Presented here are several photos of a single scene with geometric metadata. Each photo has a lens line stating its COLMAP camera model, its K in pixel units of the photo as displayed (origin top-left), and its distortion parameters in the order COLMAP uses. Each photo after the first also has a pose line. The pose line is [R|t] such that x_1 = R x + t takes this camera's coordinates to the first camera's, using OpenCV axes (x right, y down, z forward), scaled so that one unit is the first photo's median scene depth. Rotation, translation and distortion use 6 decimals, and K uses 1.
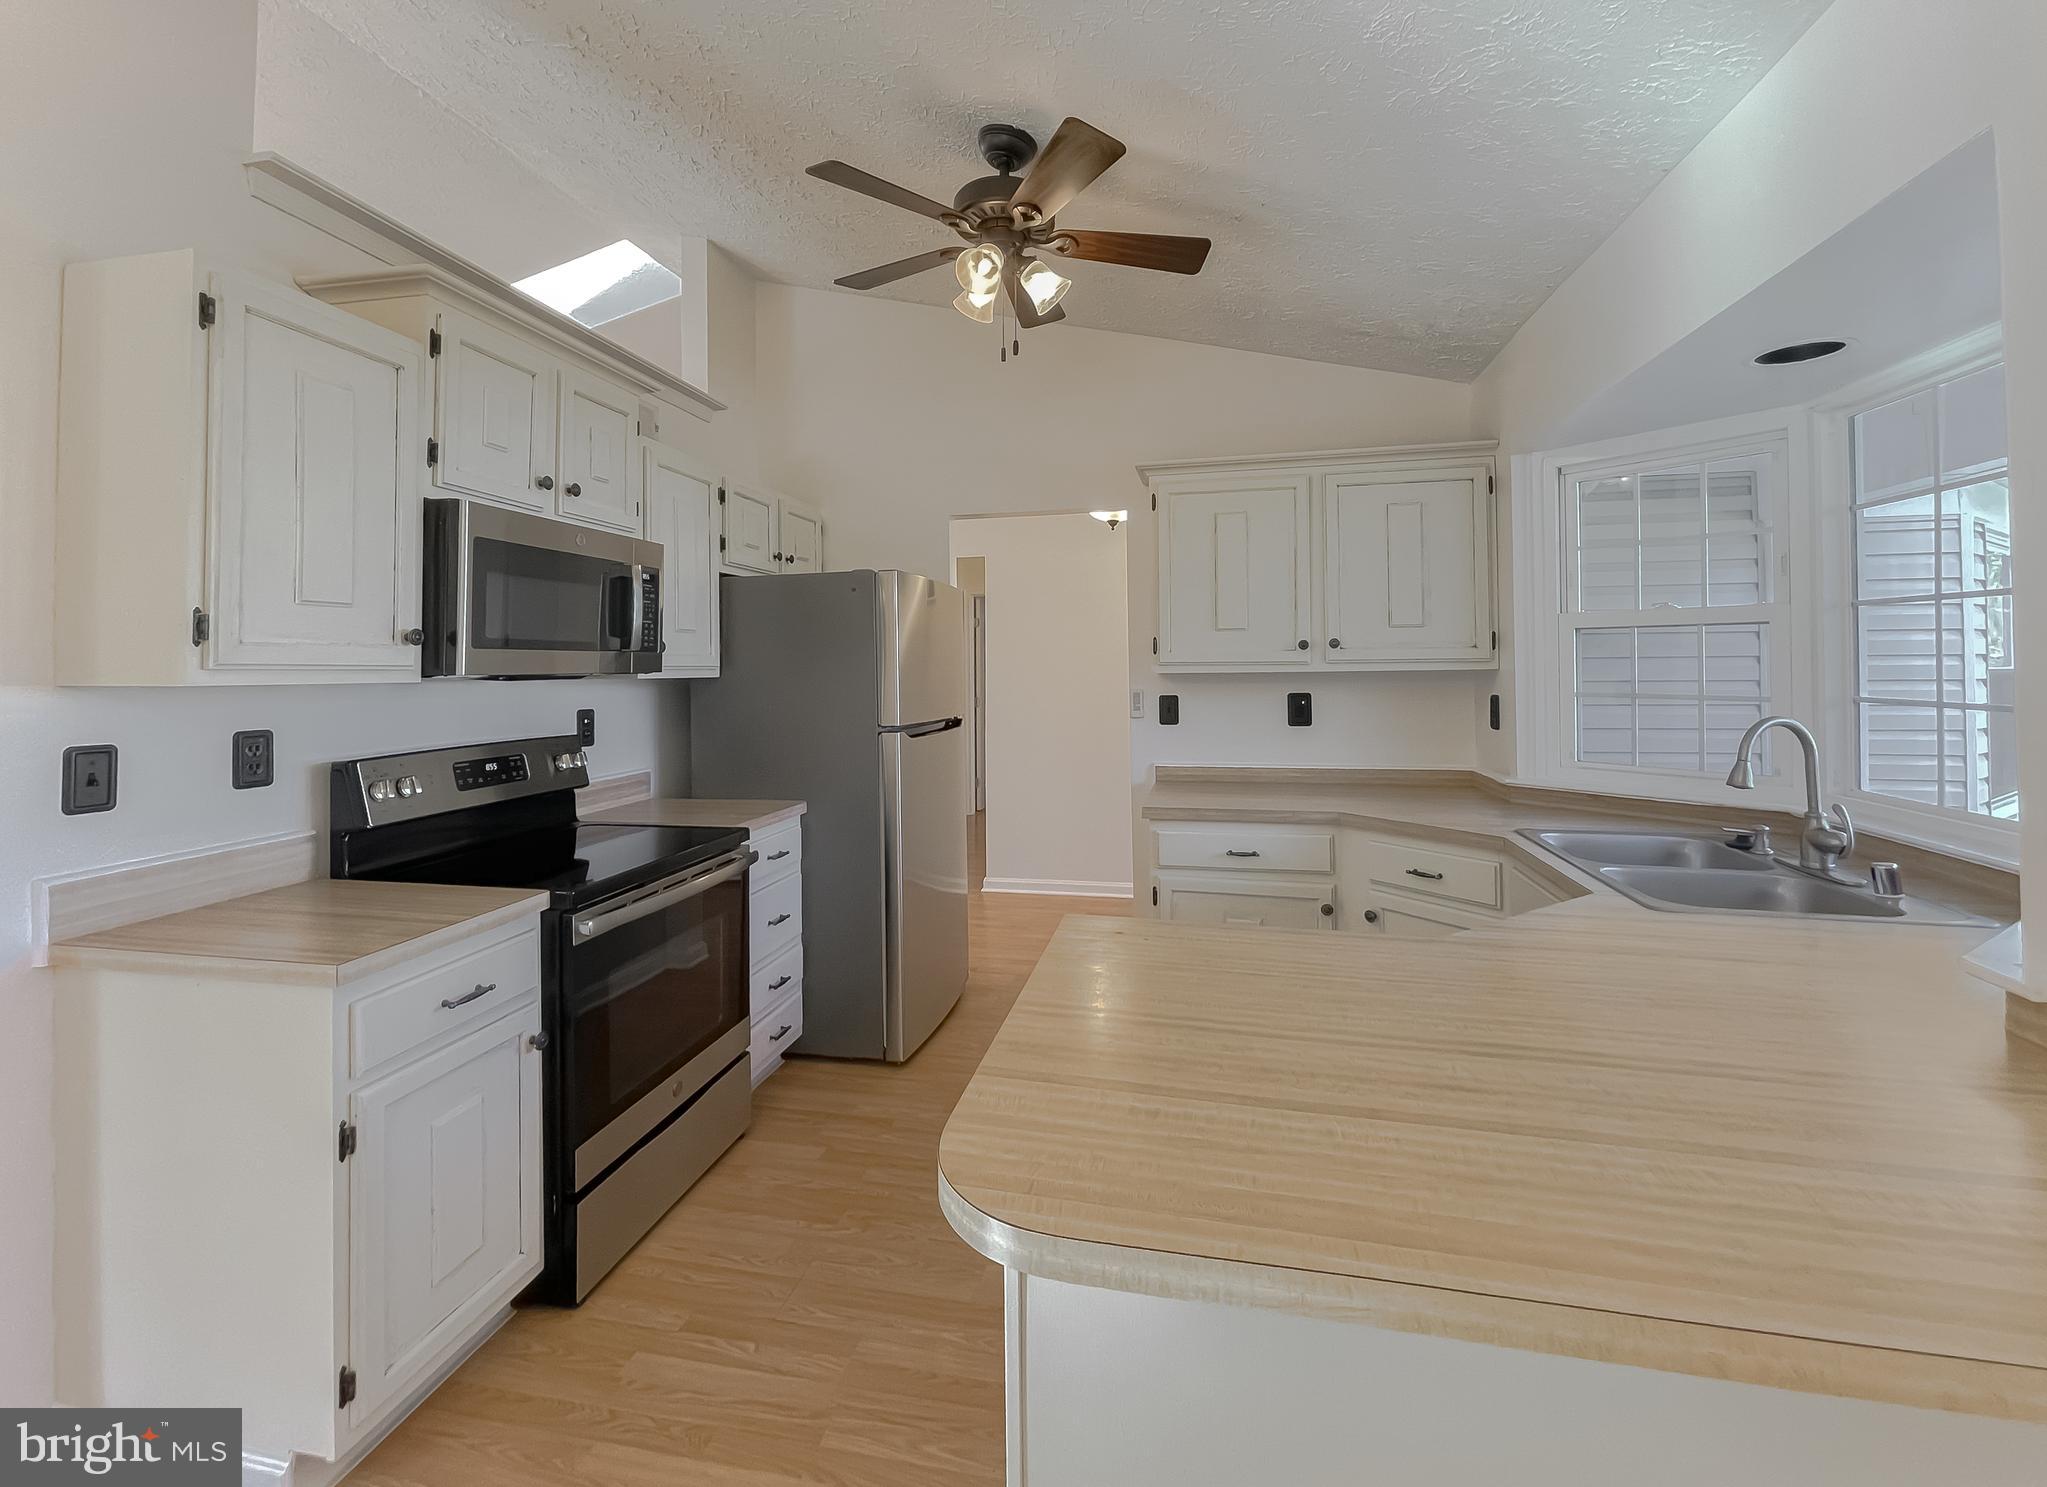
lens RADIAL K [[861.2, 0, 1022.1], [0, 861.2, 654.3], [0, 0, 1]] dist [0.000894, 0.000874]
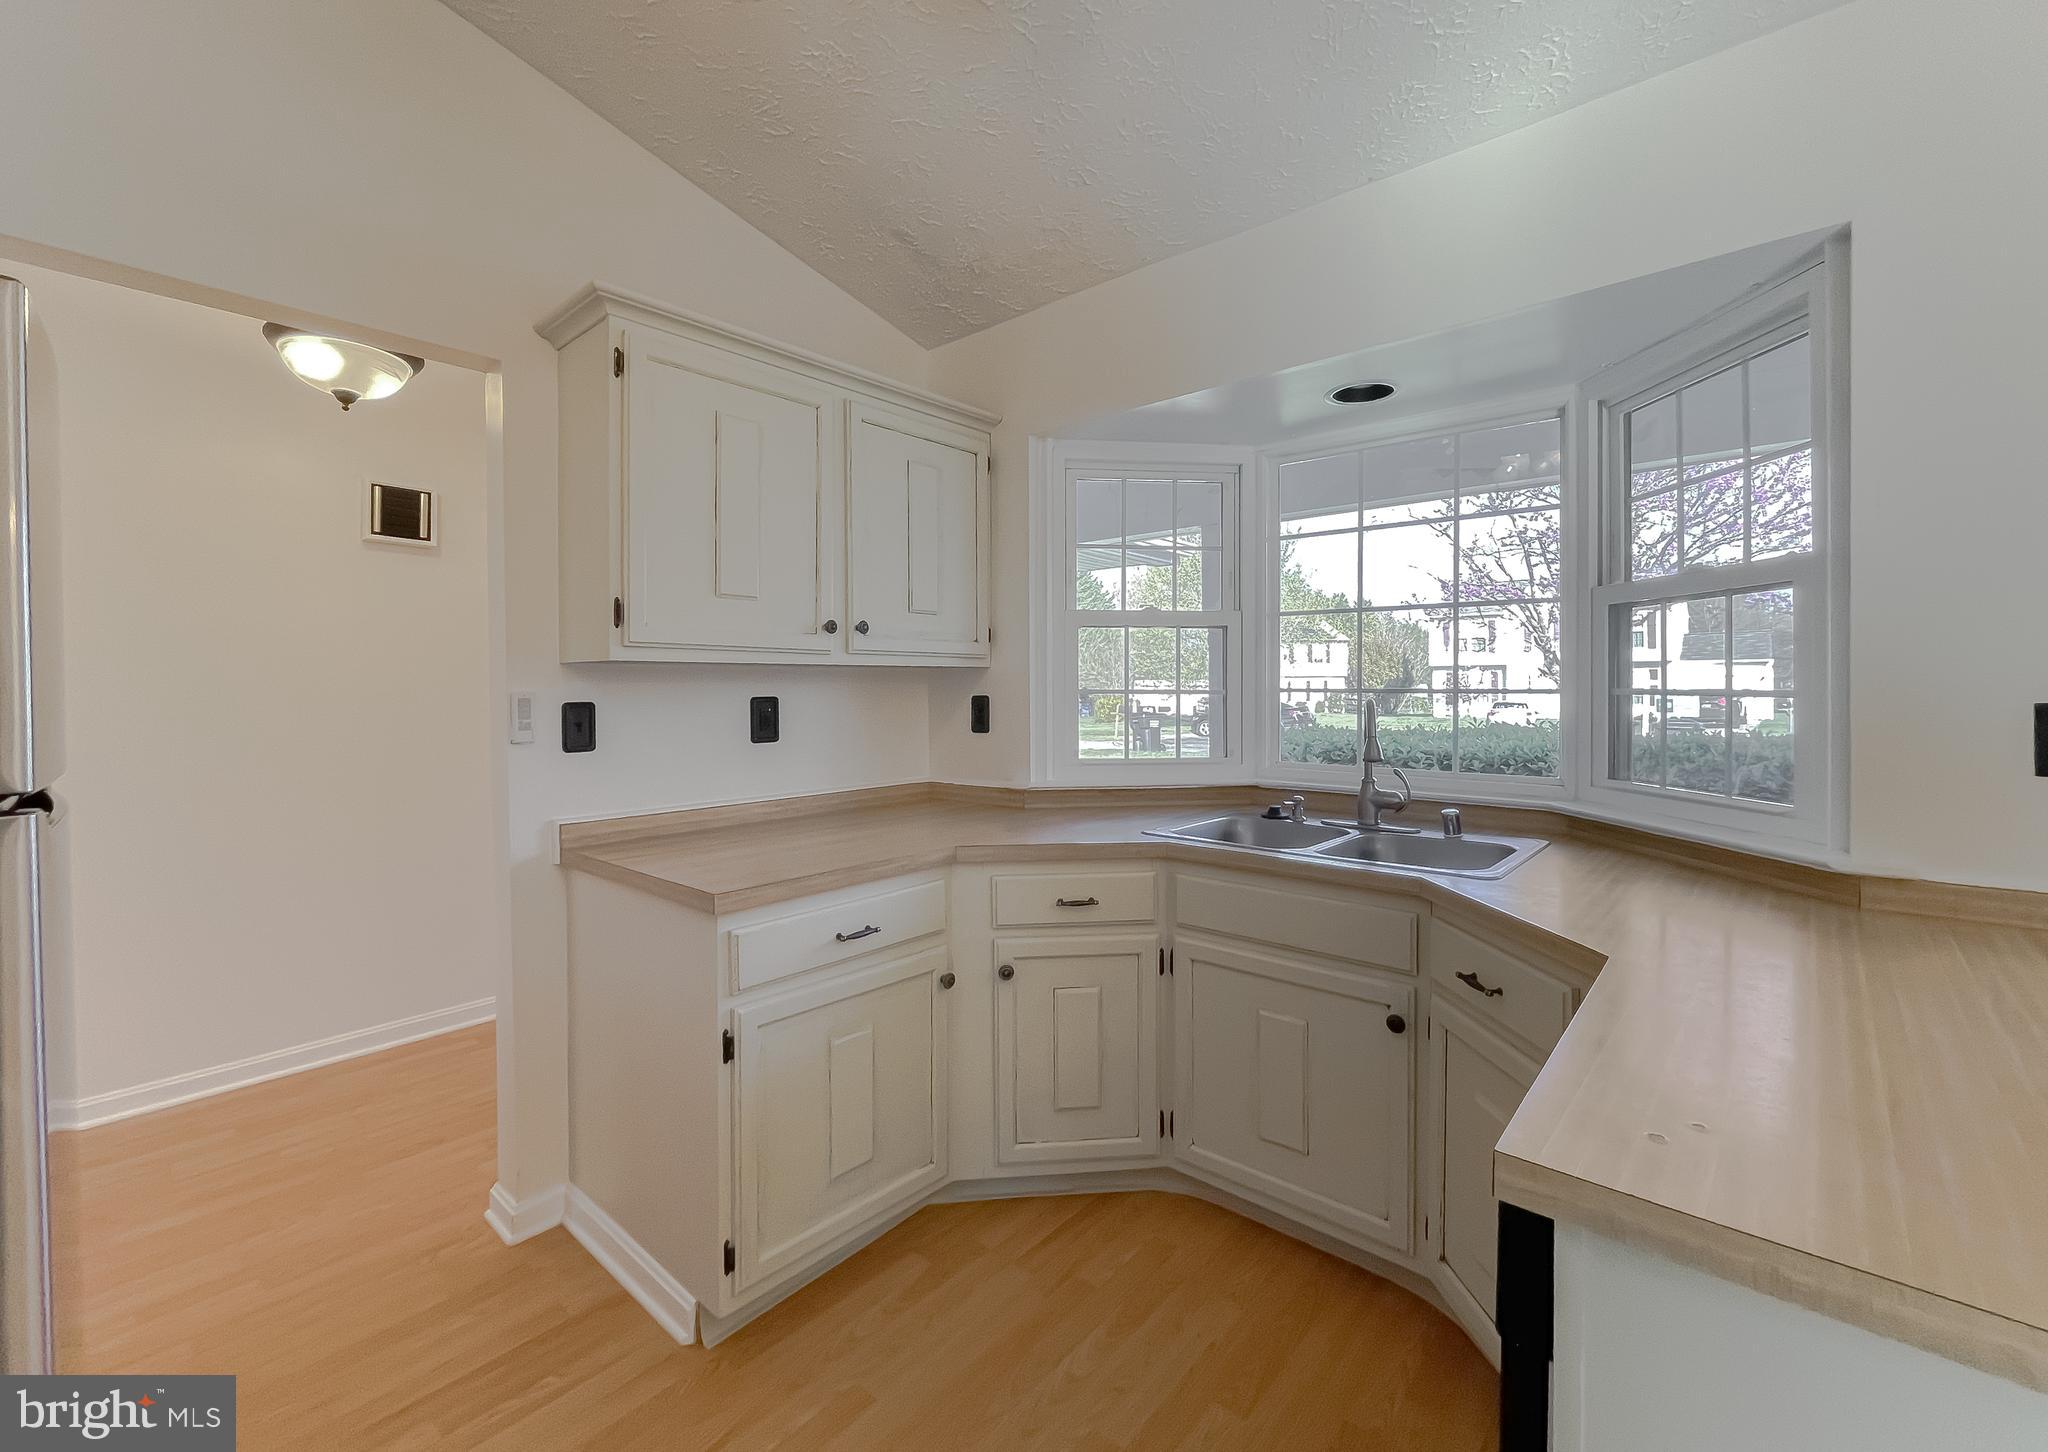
lens RADIAL K [[861.6, 0, 1011.6], [0, 861.6, 679.1], [0, 0, 1]] dist [0.000894, 0.000874]
pose [[0.490442, 0.016922, 0.871310, -0.258615], [-0.012929, 0.999843, -0.012141, 0.045215], [-0.871378, -0.005310, 0.490584, 0.577466]]
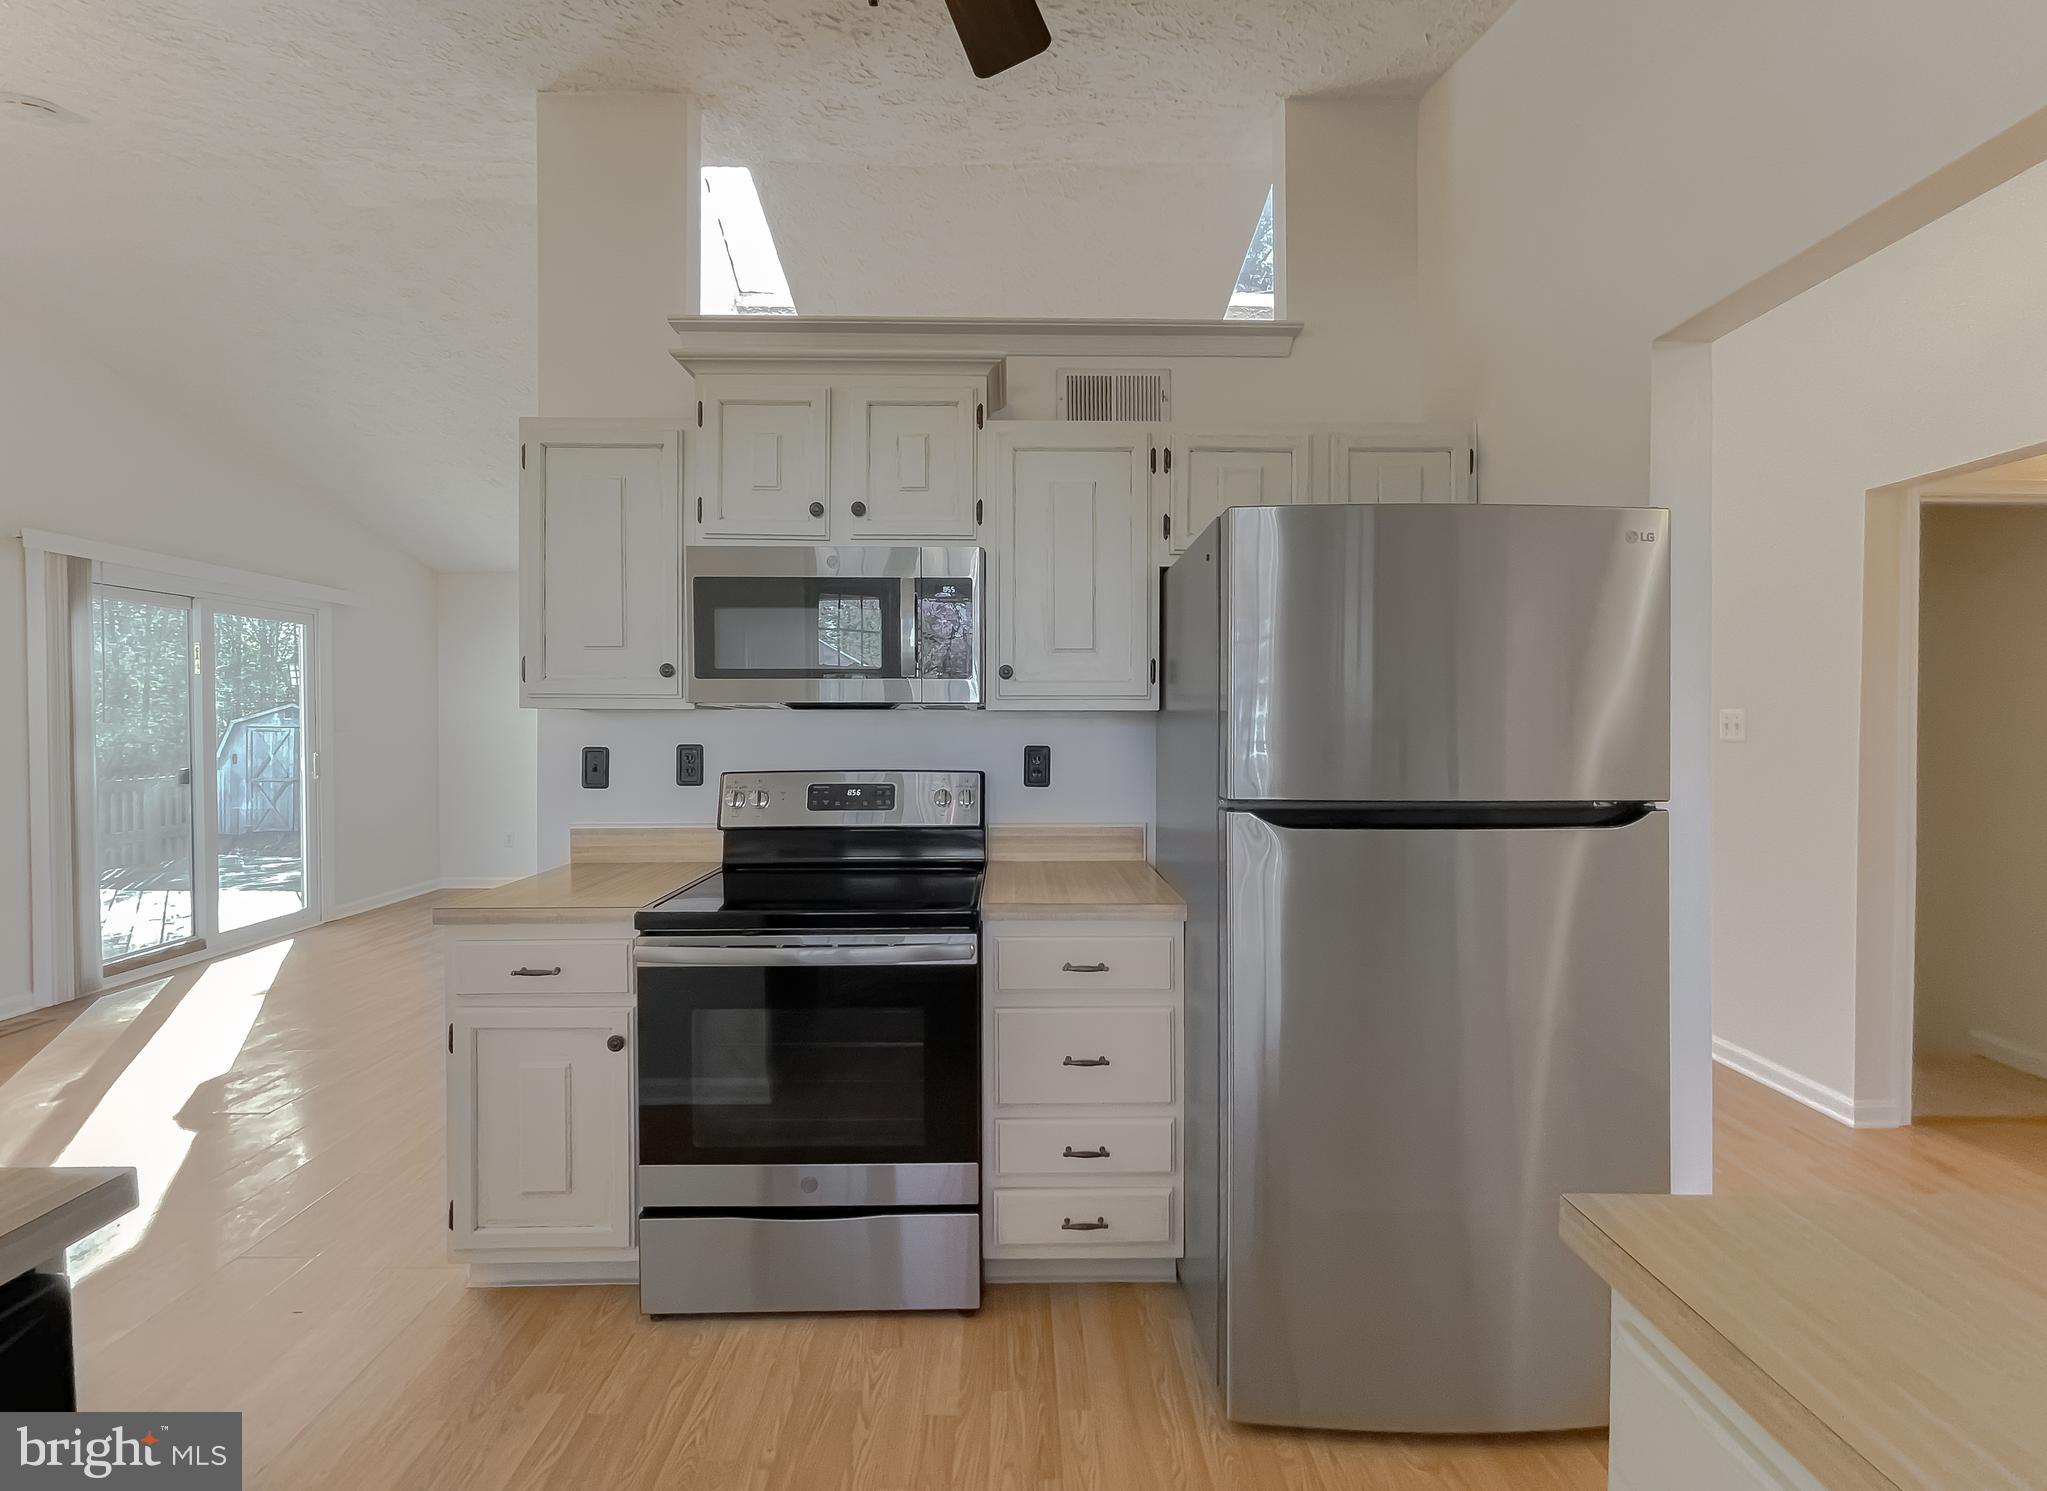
lens RADIAL K [[850.5, 0, 1015.3], [0, 850.5, 728.6], [0, 0, 1]] dist [-0.005818, 0.000586]
pose [[0.221513, 0.015999, -0.975026, 0.362194], [0.013585, 0.999718, 0.019490, 0.029240], [0.975063, -0.017563, 0.221233, 0.801138]]
